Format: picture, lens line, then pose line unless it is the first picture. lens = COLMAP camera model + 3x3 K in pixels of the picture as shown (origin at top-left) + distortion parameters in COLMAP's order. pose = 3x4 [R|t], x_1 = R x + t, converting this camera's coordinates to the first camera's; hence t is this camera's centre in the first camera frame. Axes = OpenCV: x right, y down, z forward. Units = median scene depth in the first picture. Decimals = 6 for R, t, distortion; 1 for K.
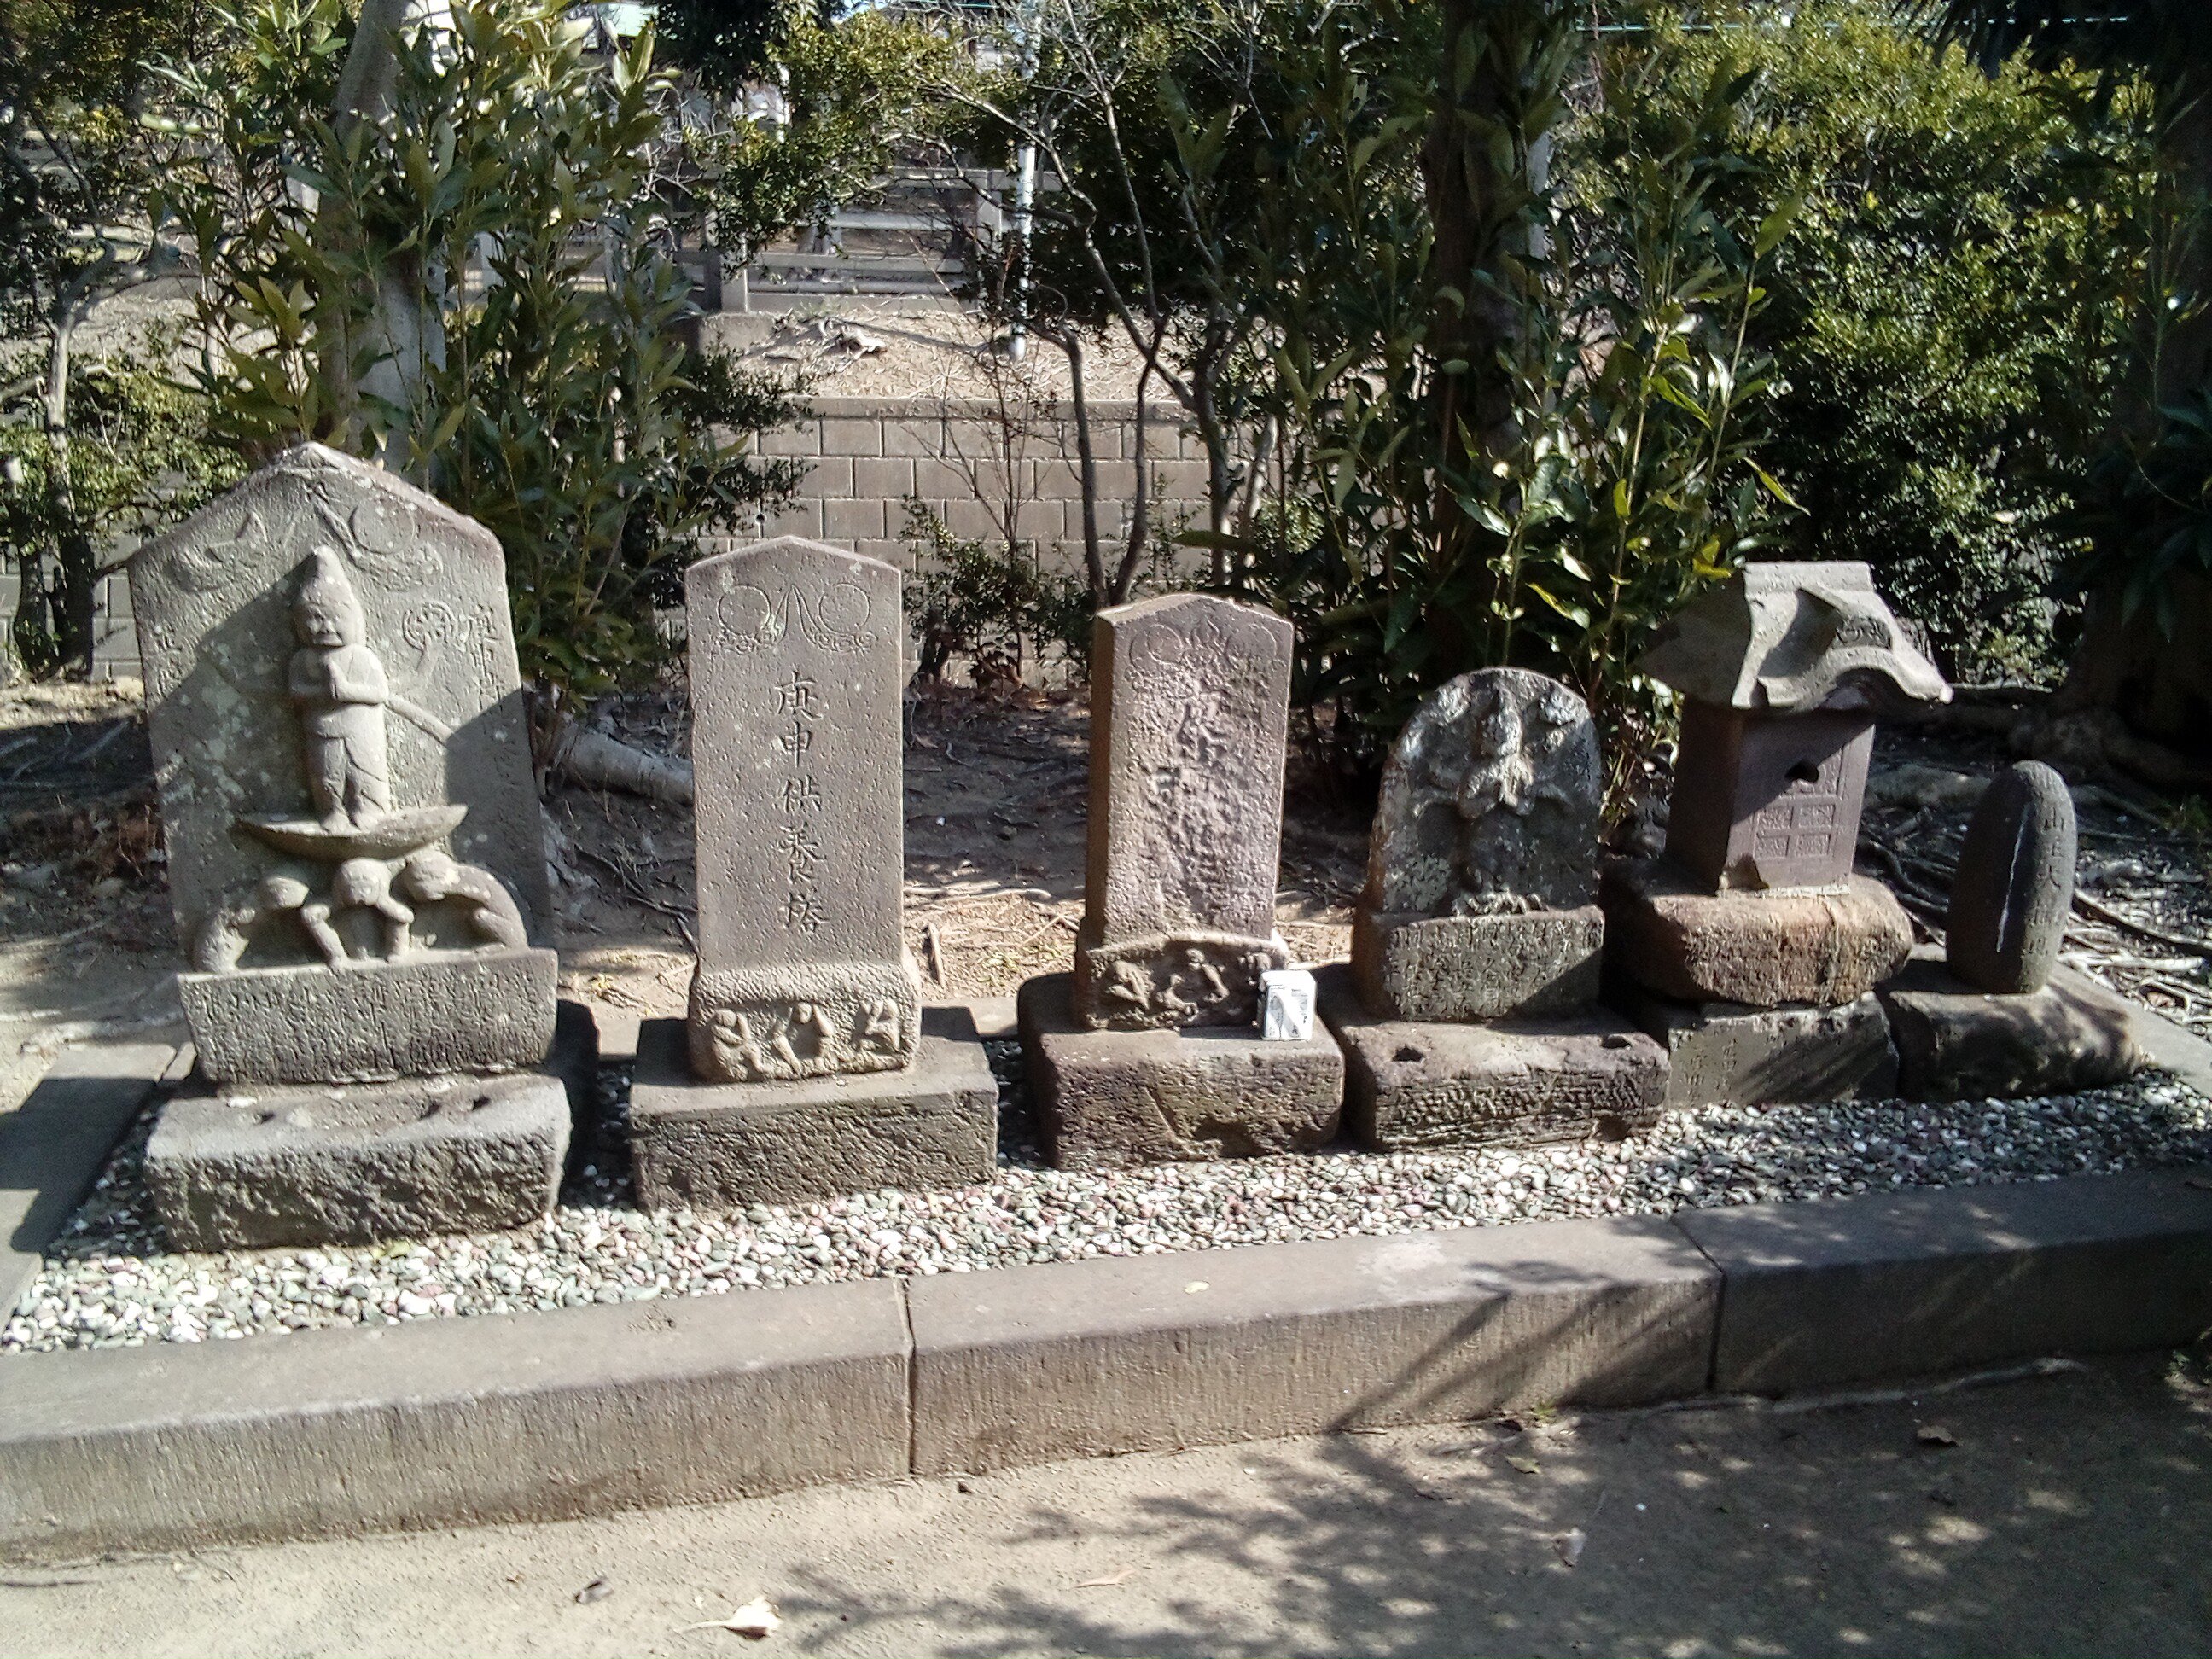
lens RADIAL K [[1806.0, 0, 1076.0], [0, 1806.0, 818.2], [0, 0, 1]] dist [0.071400, -0.106418]
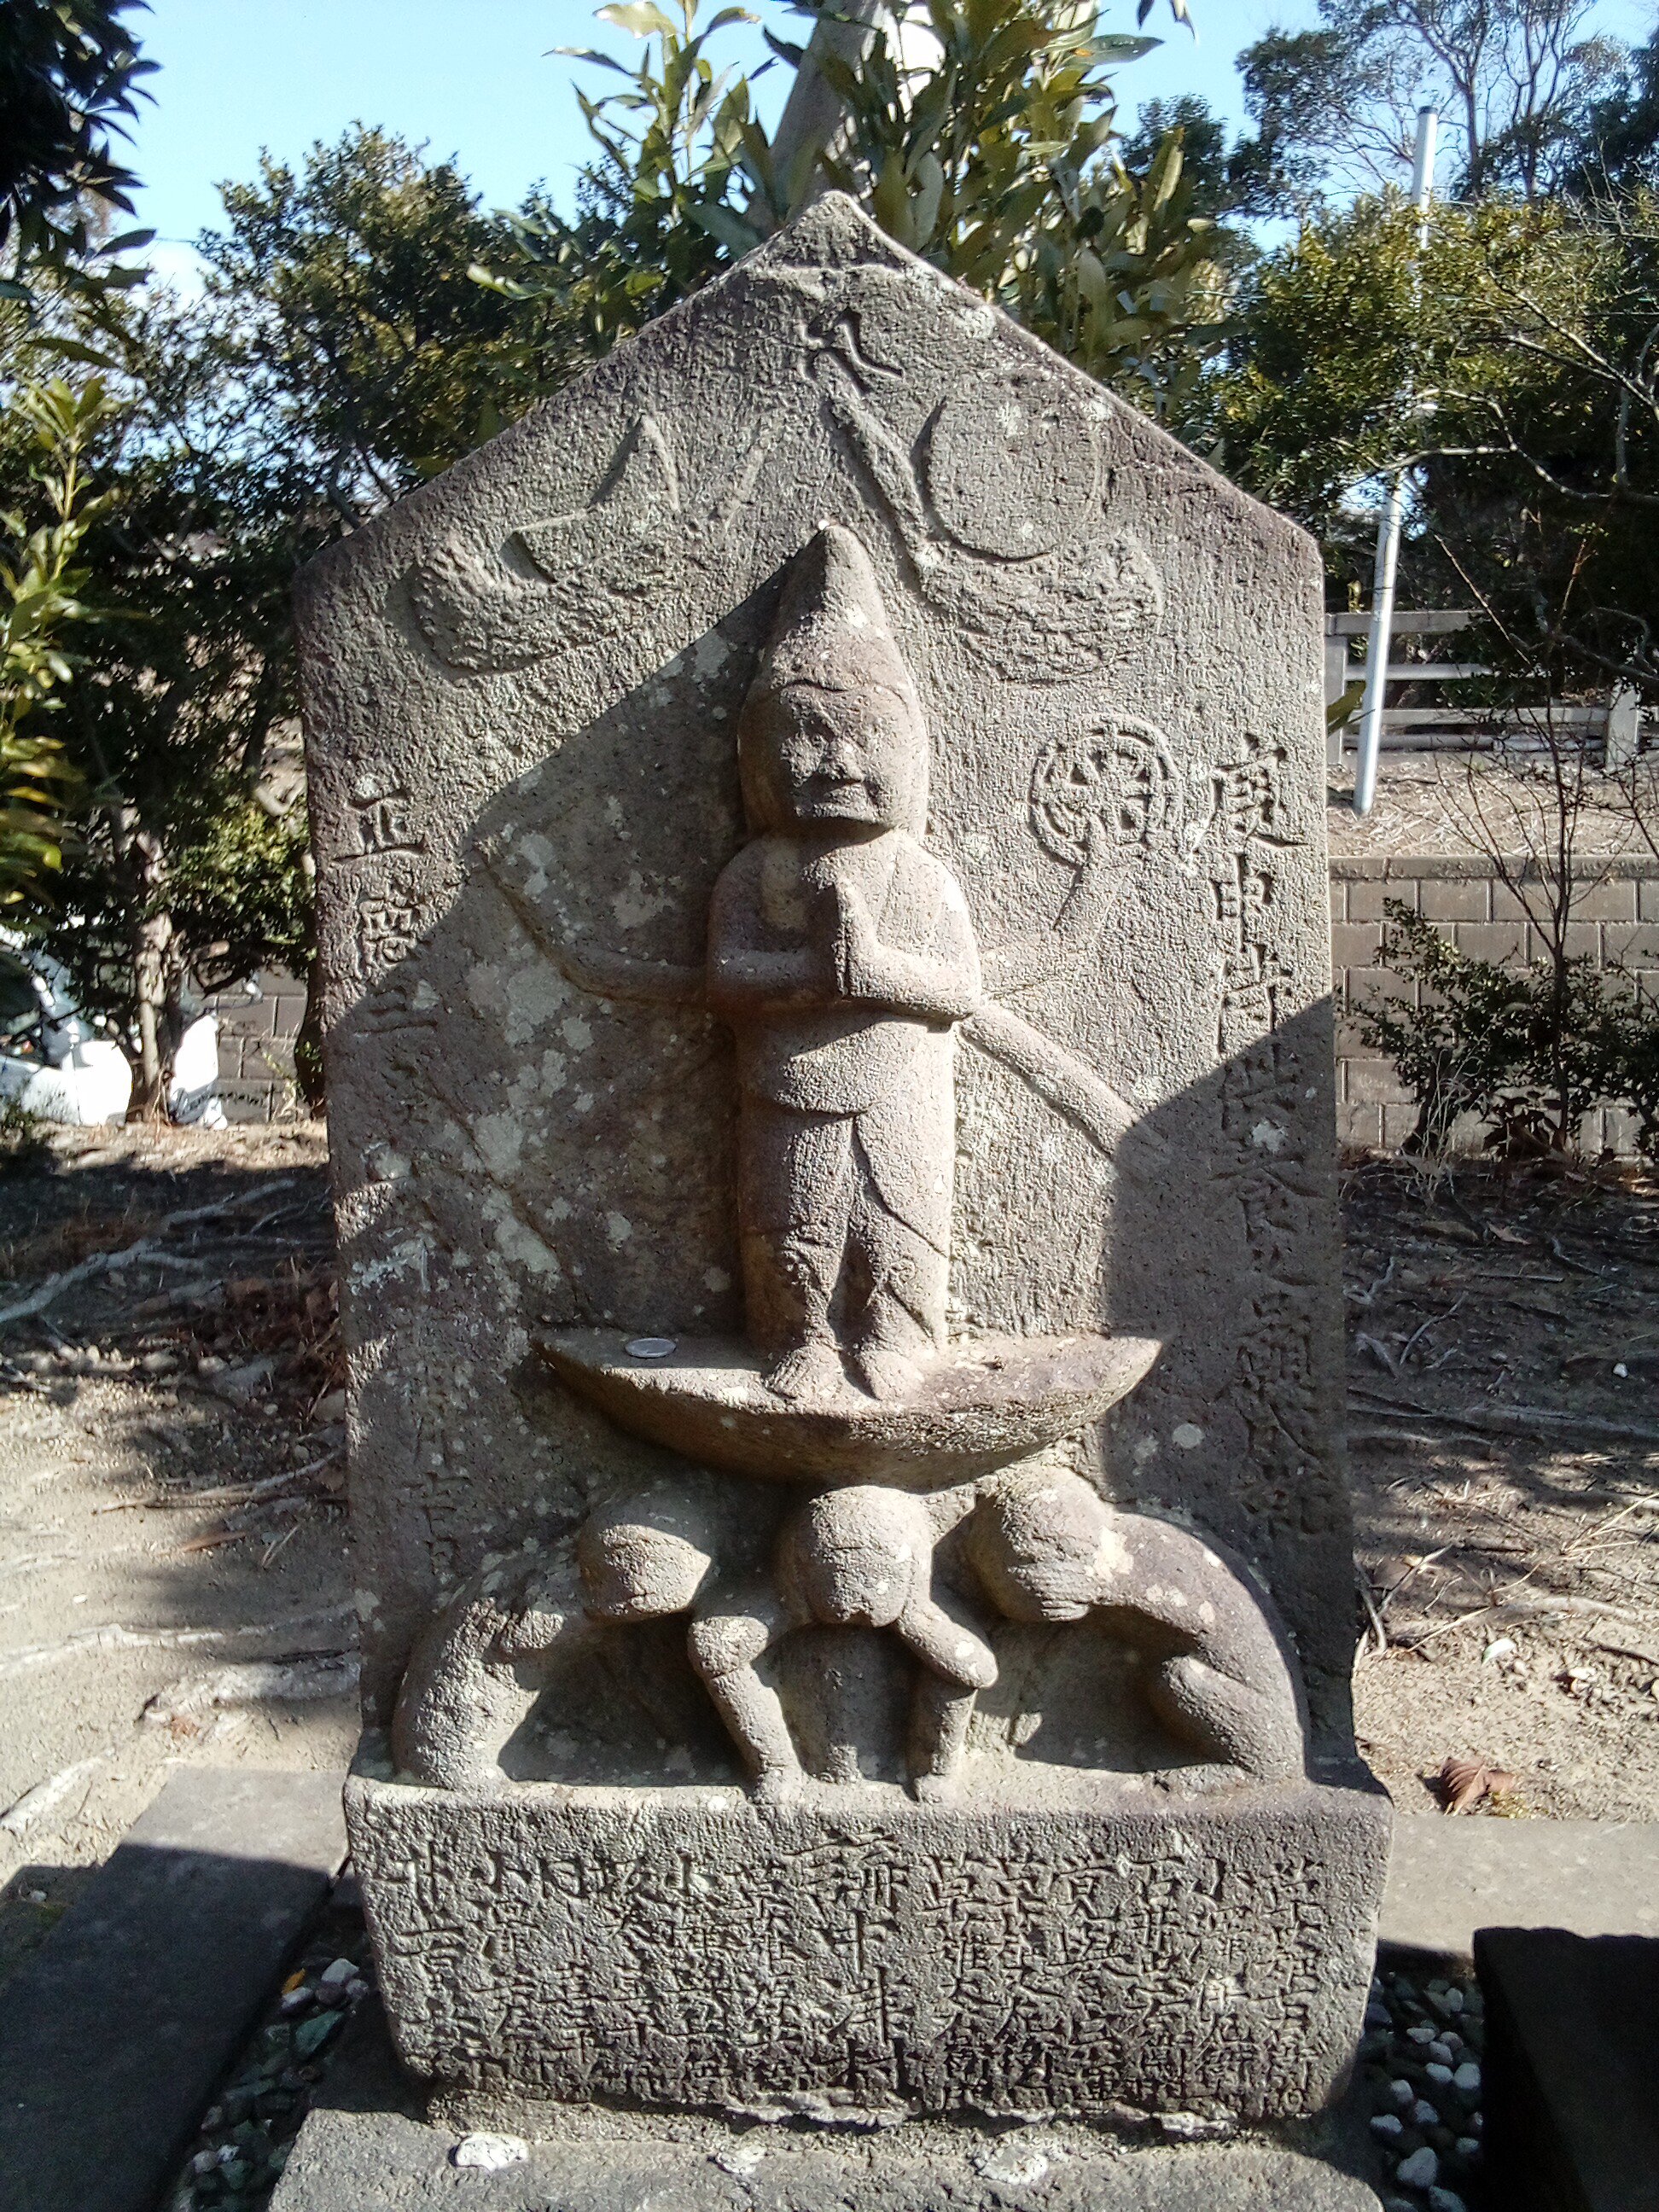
lens RADIAL K [[1806.0, 0, 835.7], [0, 1806.0, 1136.2], [0, 0, 1]] dist [0.071400, -0.106418]
pose [[0.964762, 0.028352, -0.261593, -0.302051], [-0.053988, 0.994356, -0.091337, -0.010411], [0.257527, 0.102241, 0.960847, 0.649607]]
